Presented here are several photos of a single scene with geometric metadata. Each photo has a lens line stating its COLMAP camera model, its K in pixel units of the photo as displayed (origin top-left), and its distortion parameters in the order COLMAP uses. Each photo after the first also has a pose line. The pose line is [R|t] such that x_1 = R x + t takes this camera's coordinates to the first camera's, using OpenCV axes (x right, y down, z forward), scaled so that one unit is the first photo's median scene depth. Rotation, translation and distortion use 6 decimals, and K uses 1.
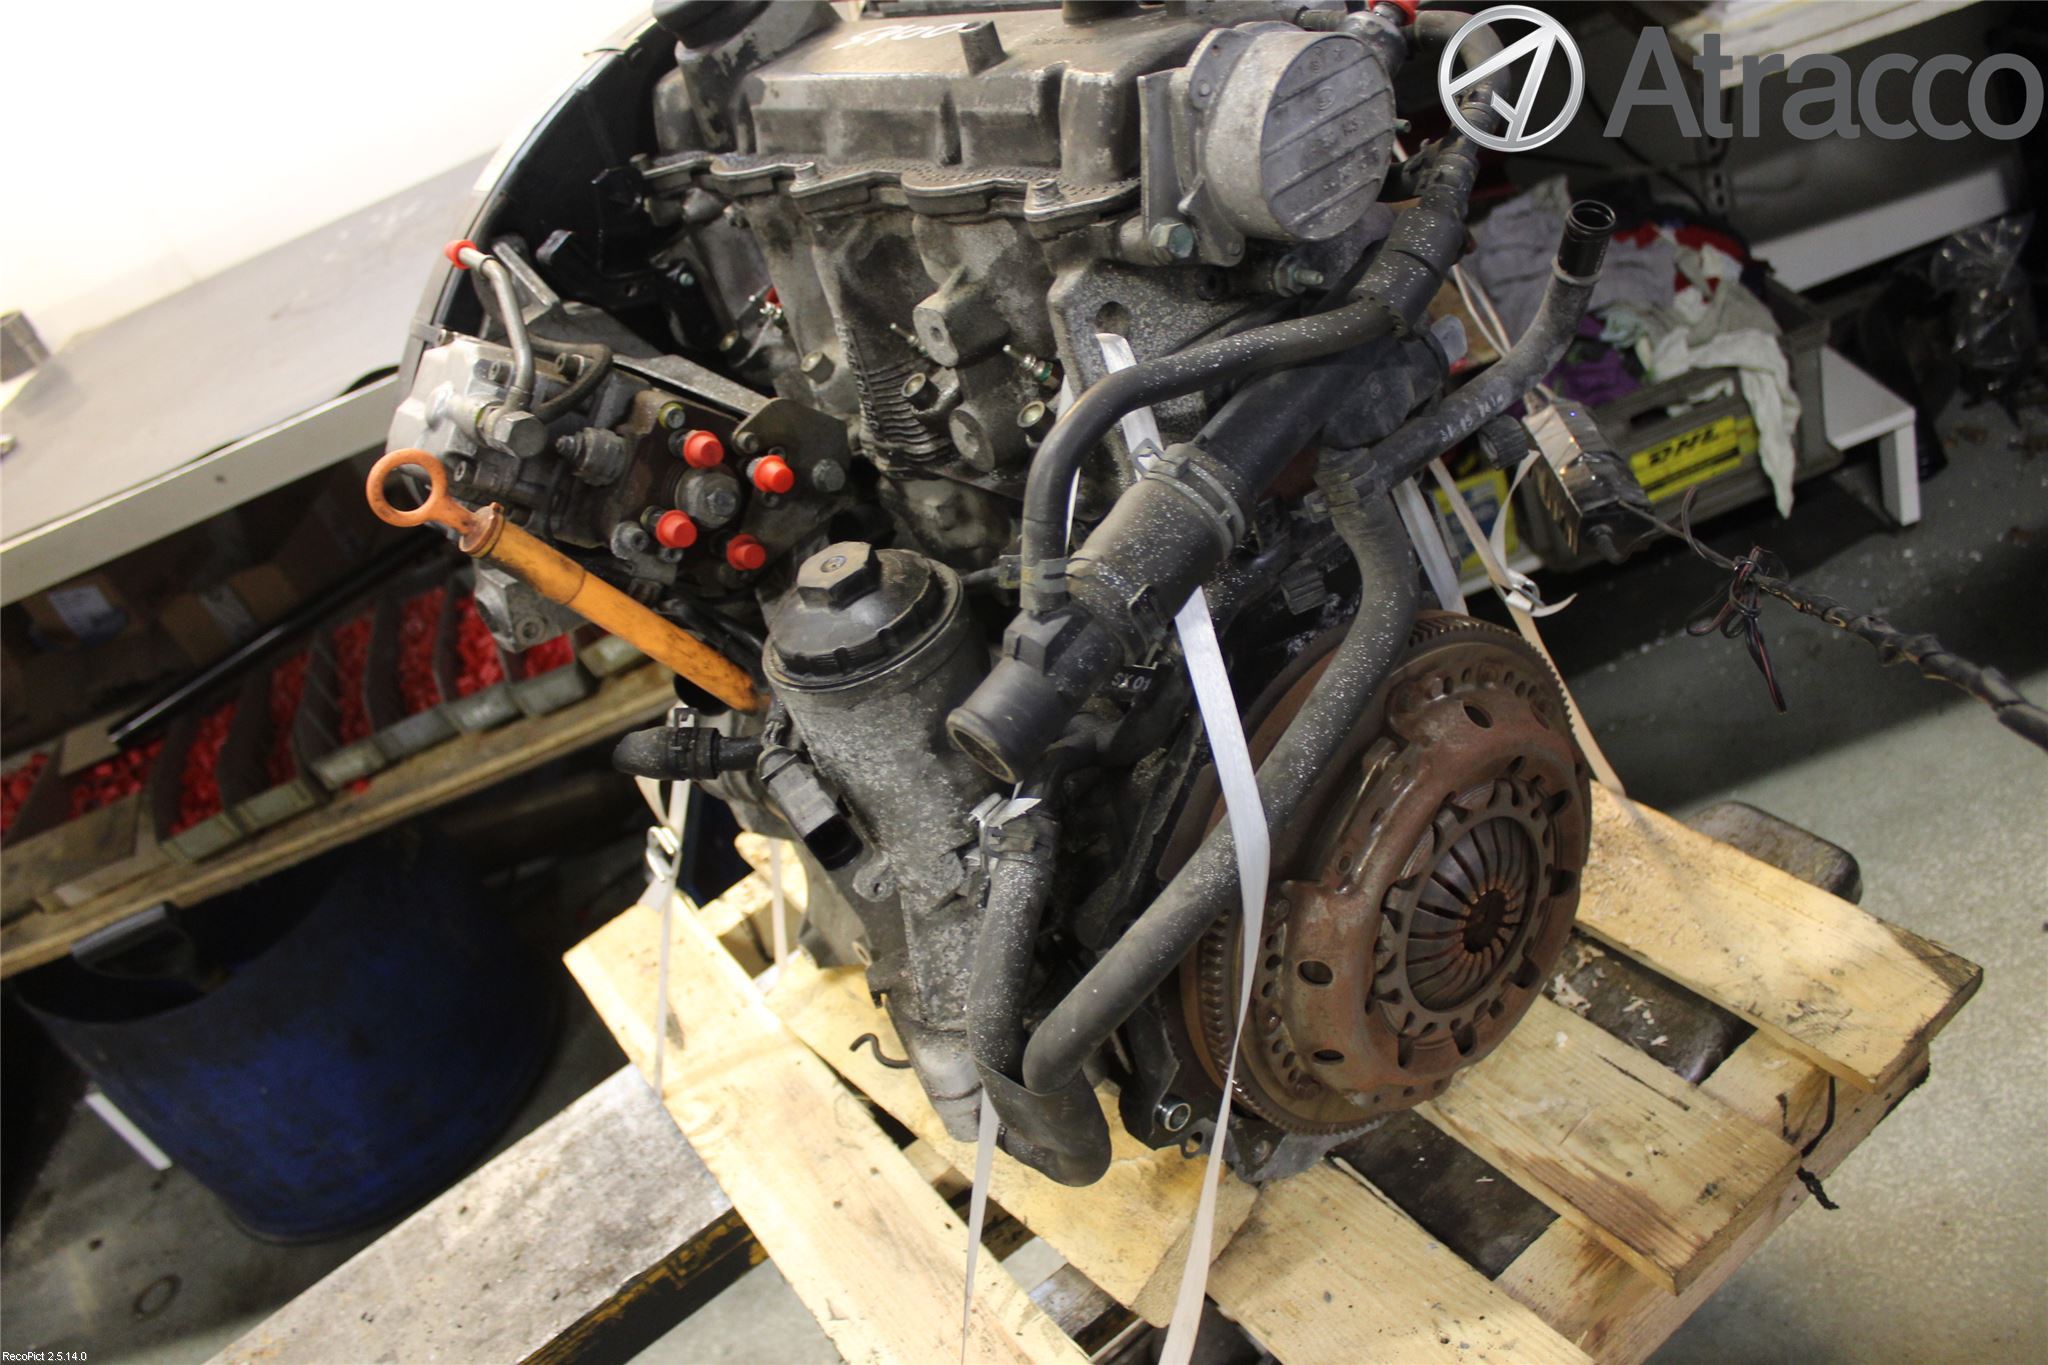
lens RADIAL K [[1652.8, 0, 1024.0], [0, 1652.8, 682.5], [0, 0, 1]] dist [-0.196944, 0.261302]
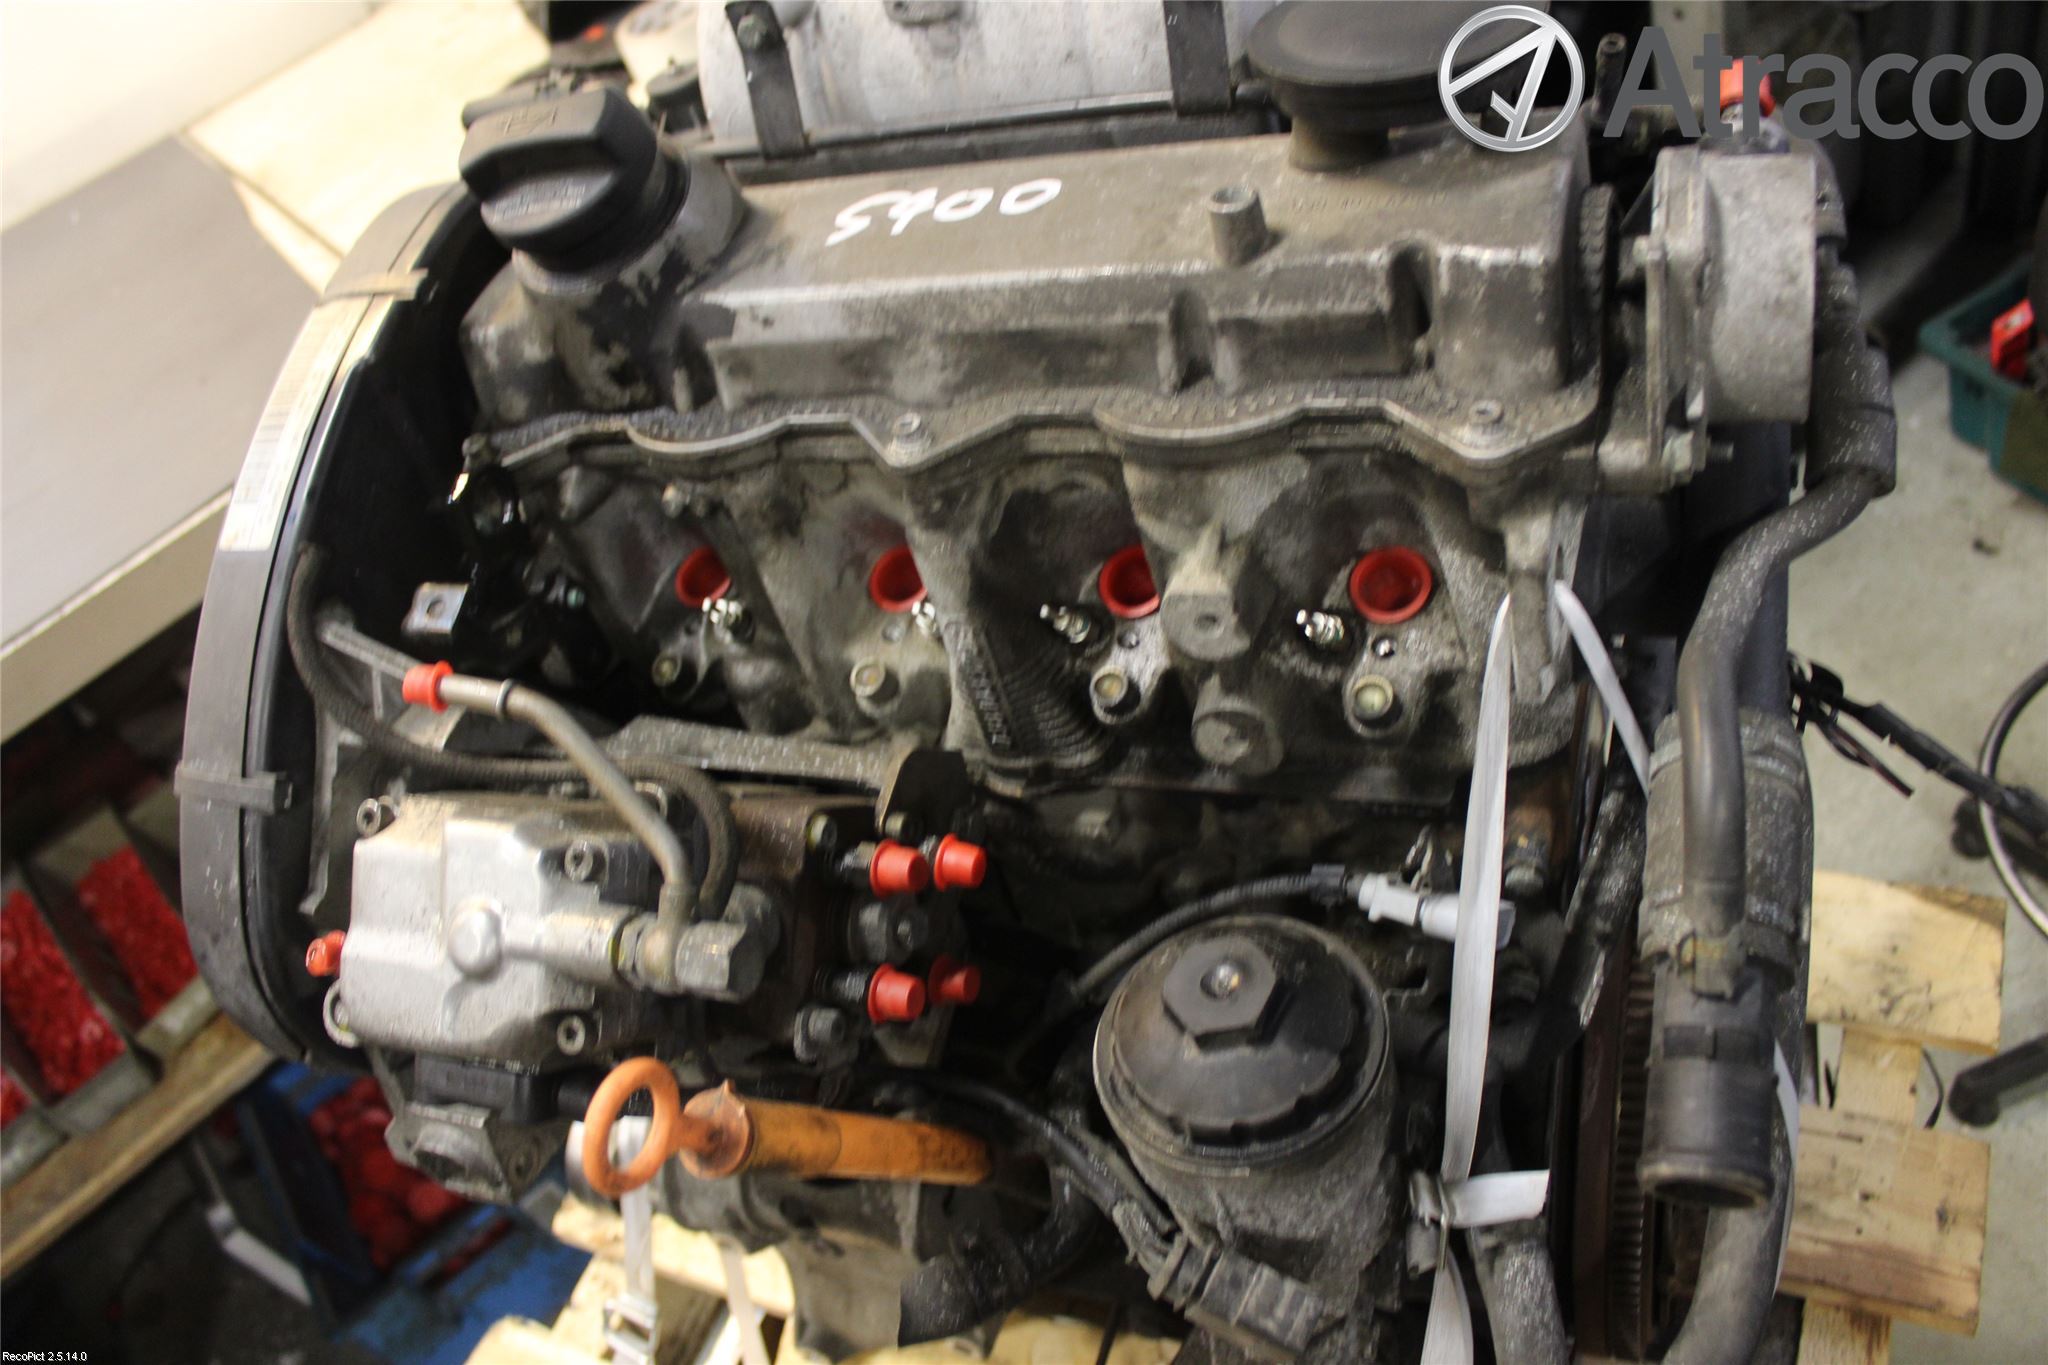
lens RADIAL K [[1652.8, 0, 1024.0], [0, 1652.8, 682.5], [0, 0, 1]] dist [-0.196944, 0.261302]
pose [[0.863868, -0.285103, 0.415268, -0.406547], [0.287690, 0.955975, 0.057856, -0.237799], [-0.413481, 0.069489, 0.907857, 0.354846]]
